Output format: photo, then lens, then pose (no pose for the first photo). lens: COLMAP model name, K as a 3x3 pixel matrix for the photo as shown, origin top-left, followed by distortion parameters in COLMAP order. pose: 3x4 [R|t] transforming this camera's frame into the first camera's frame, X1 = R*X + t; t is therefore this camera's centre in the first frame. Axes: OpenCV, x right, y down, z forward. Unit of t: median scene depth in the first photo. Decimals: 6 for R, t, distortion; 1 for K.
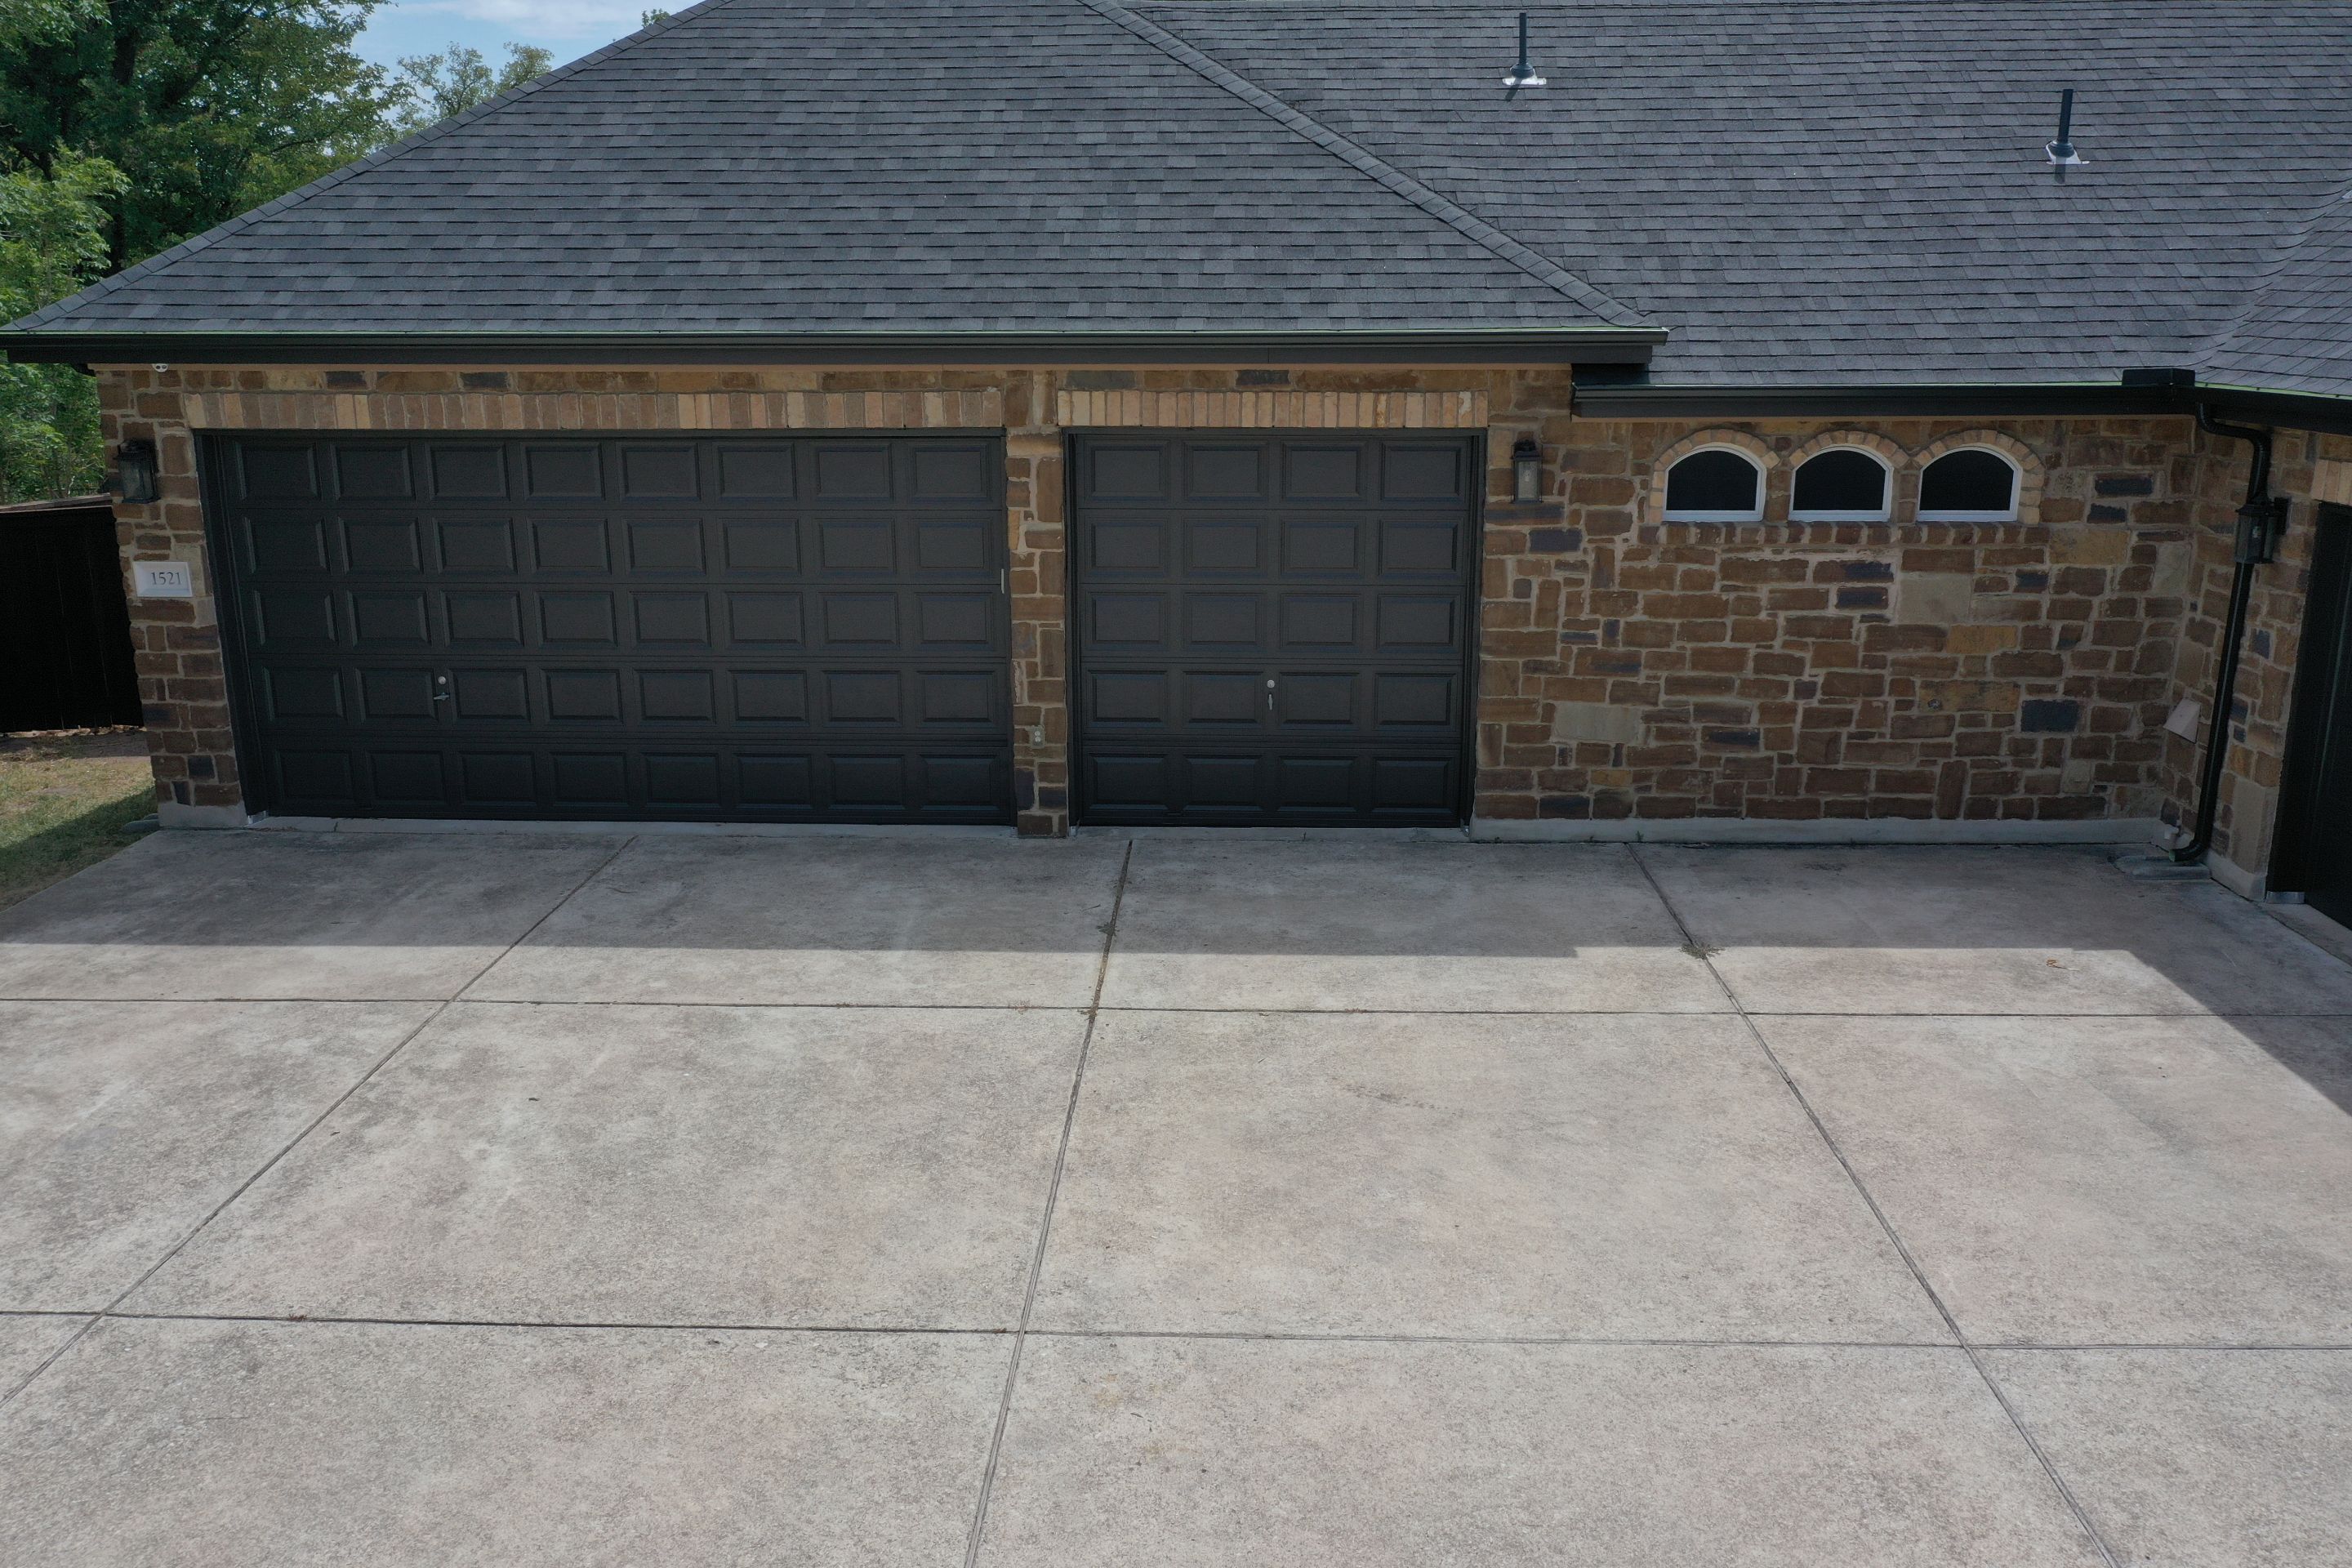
lens RADIAL K [[1847.1, 0, 1178.8], [0, 1847.1, 779.8], [0, 0, 1]] dist [-0.005735, 0.001947]
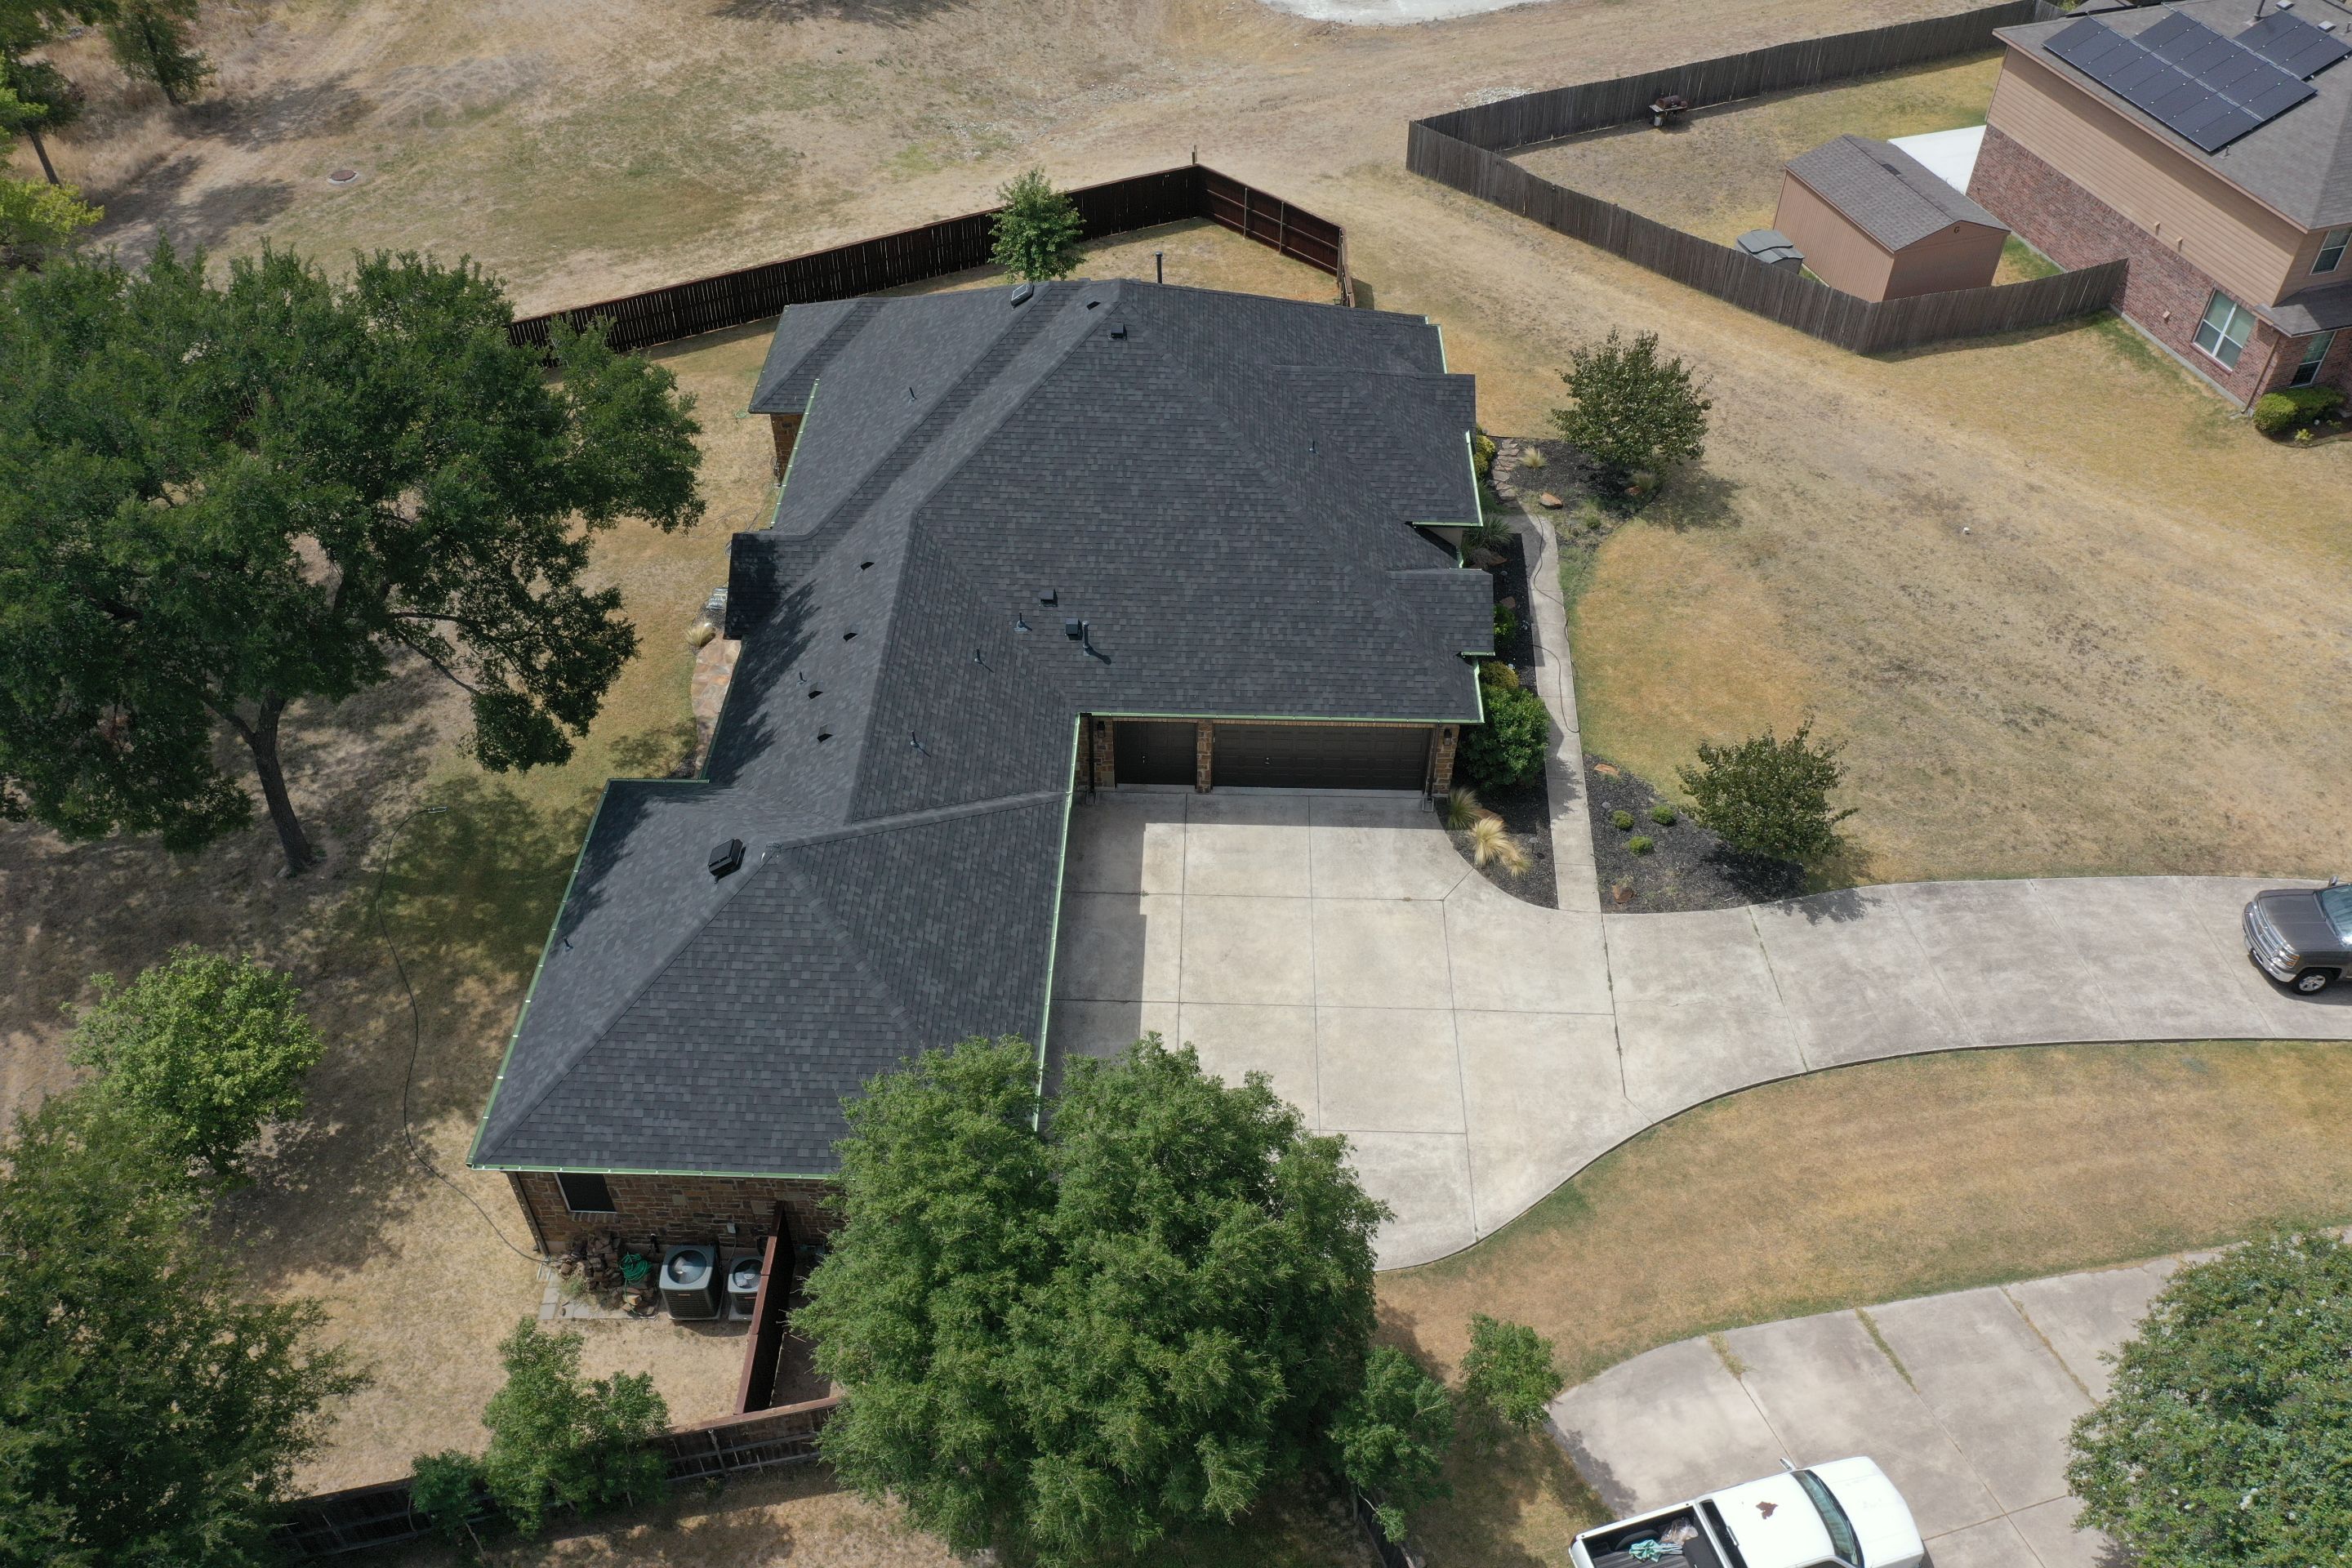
lens RADIAL K [[1847.1, 0, 1168.8], [0, 1847.1, 775.0], [0, 0, 1]] dist [-0.005735, 0.001947]
pose [[-0.007341, -0.684311, 0.729153, -2.332495], [0.254188, 0.703945, 0.663212, -2.573517], [-0.967127, 0.190211, 0.168776, 0.151268]]
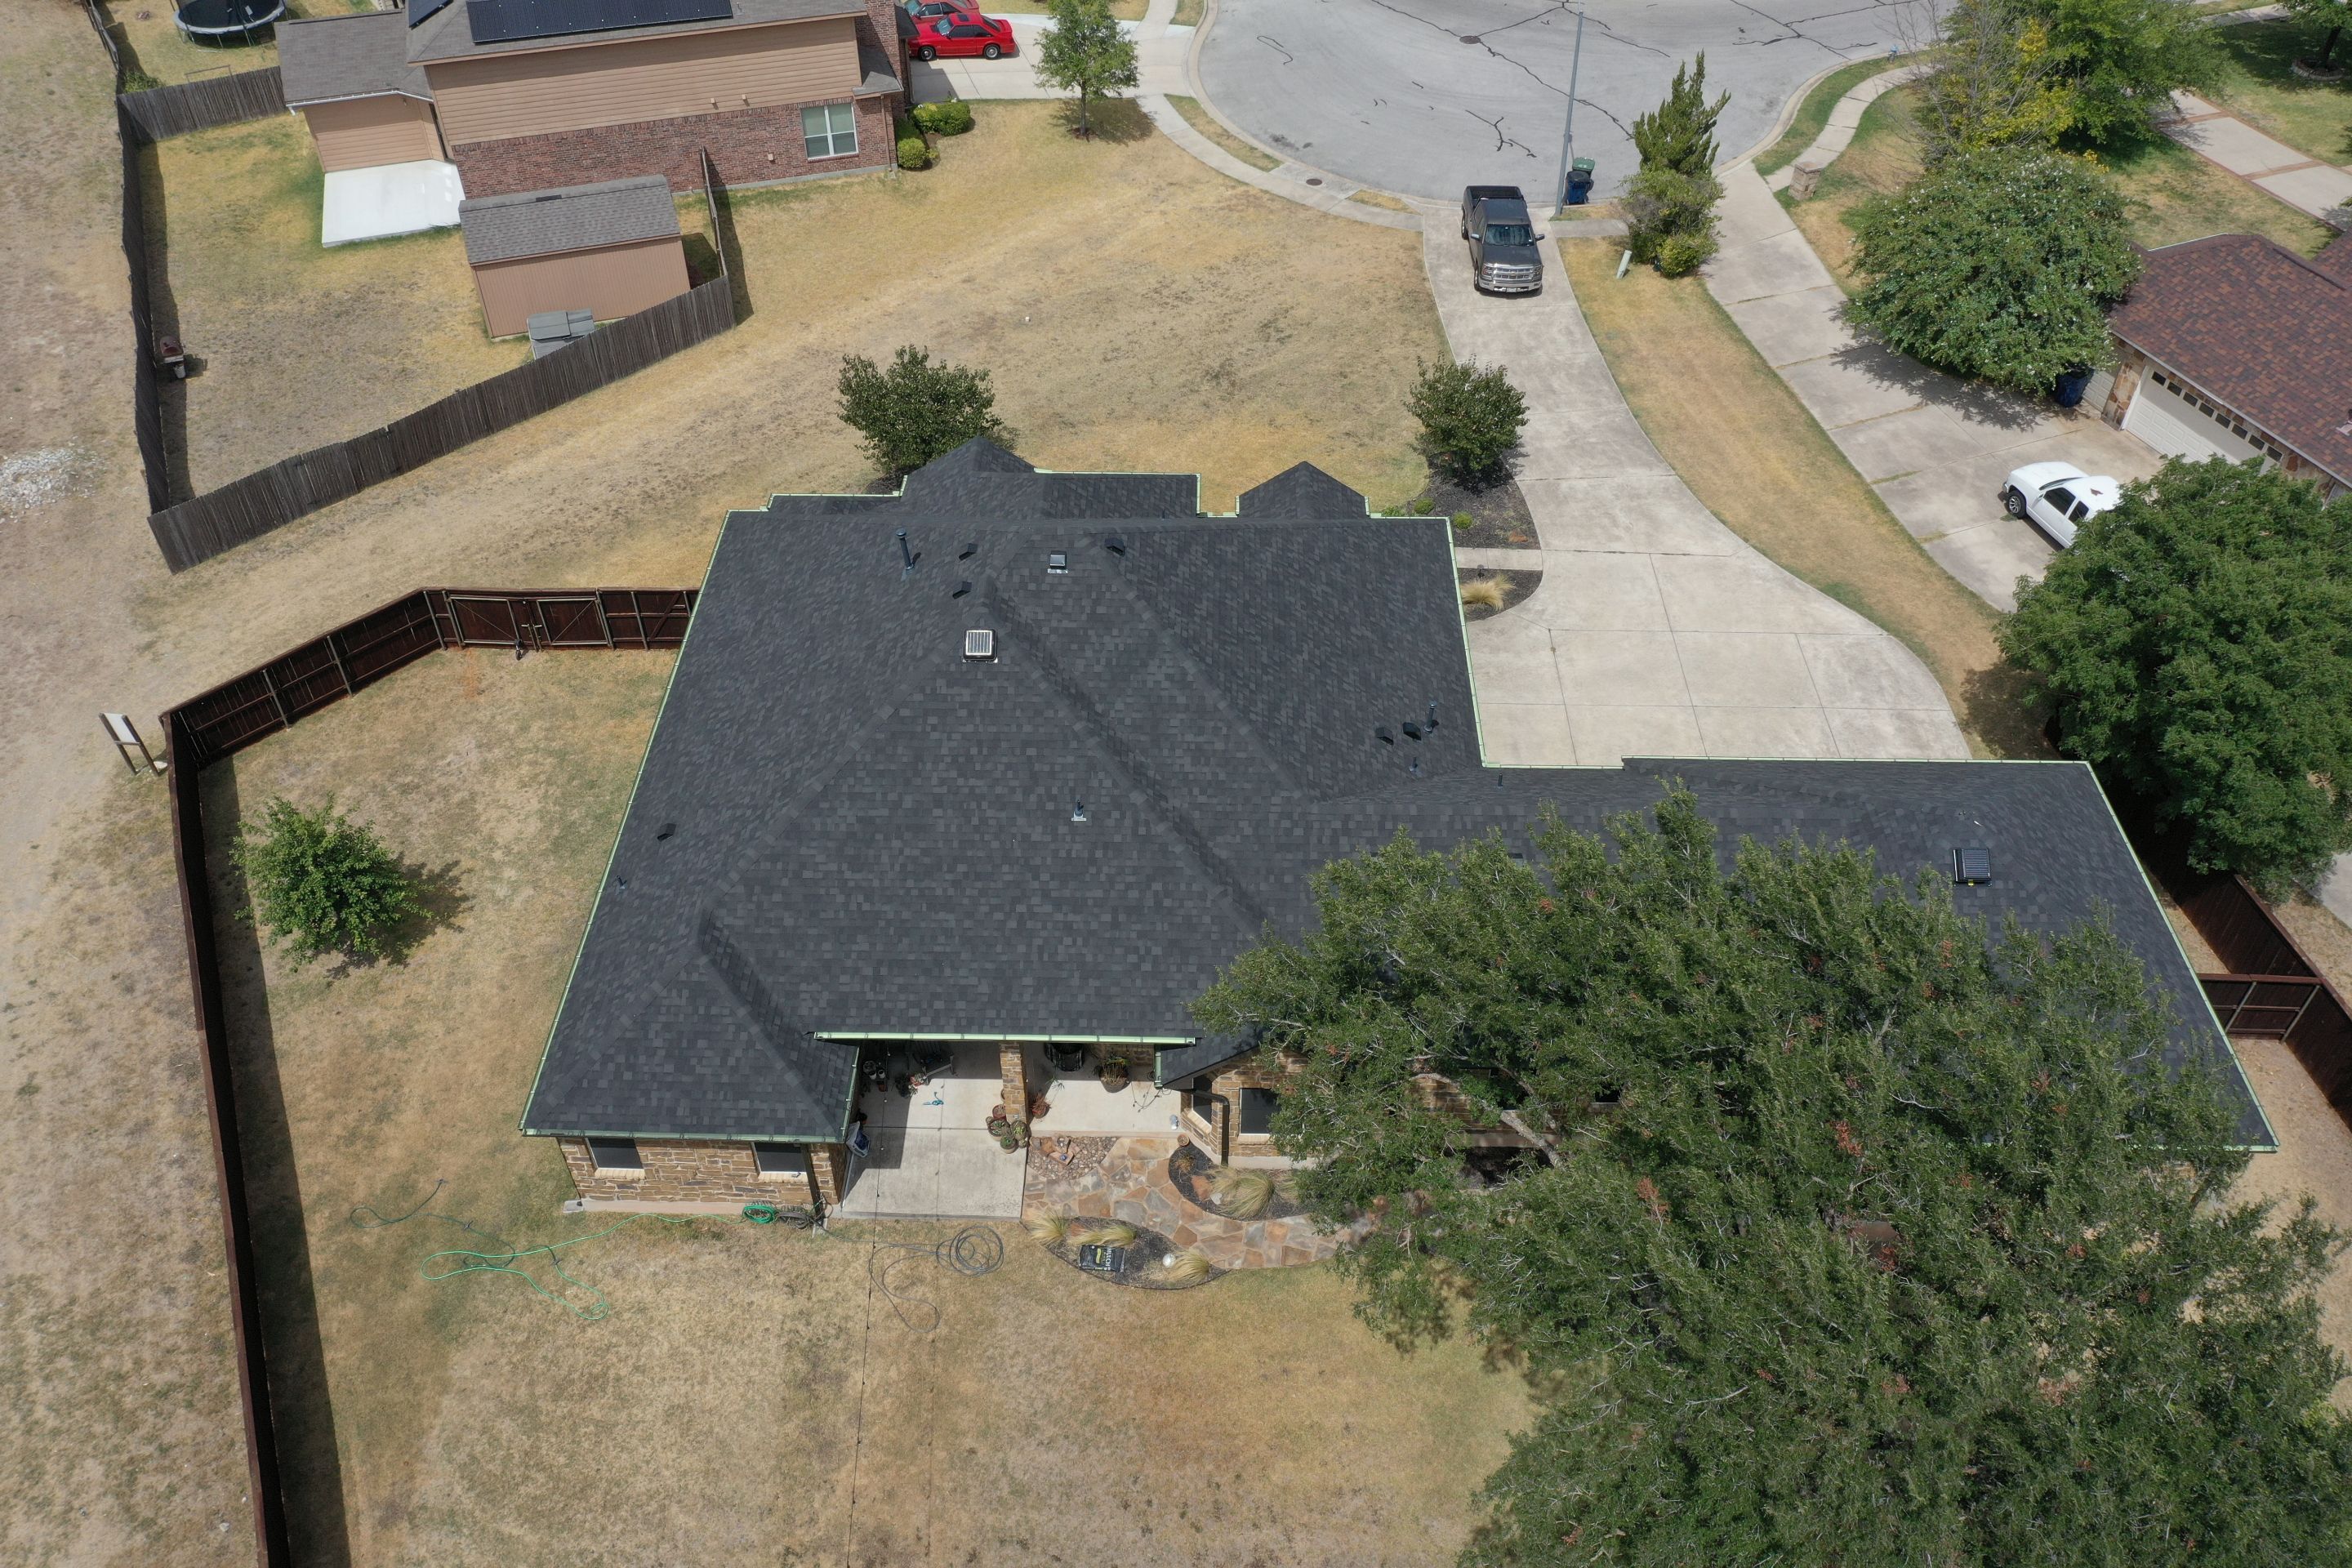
lens RADIAL K [[1847.1, 0, 1164.7], [0, 1847.1, 770.2], [0, 0, 1]] dist [-0.005735, 0.001947]
pose [[-0.999873, 0.014285, -0.007004, 1.158168], [0.001716, 0.534497, 0.845168, -3.231774], [0.015816, 0.845049, -0.534454, 2.861804]]
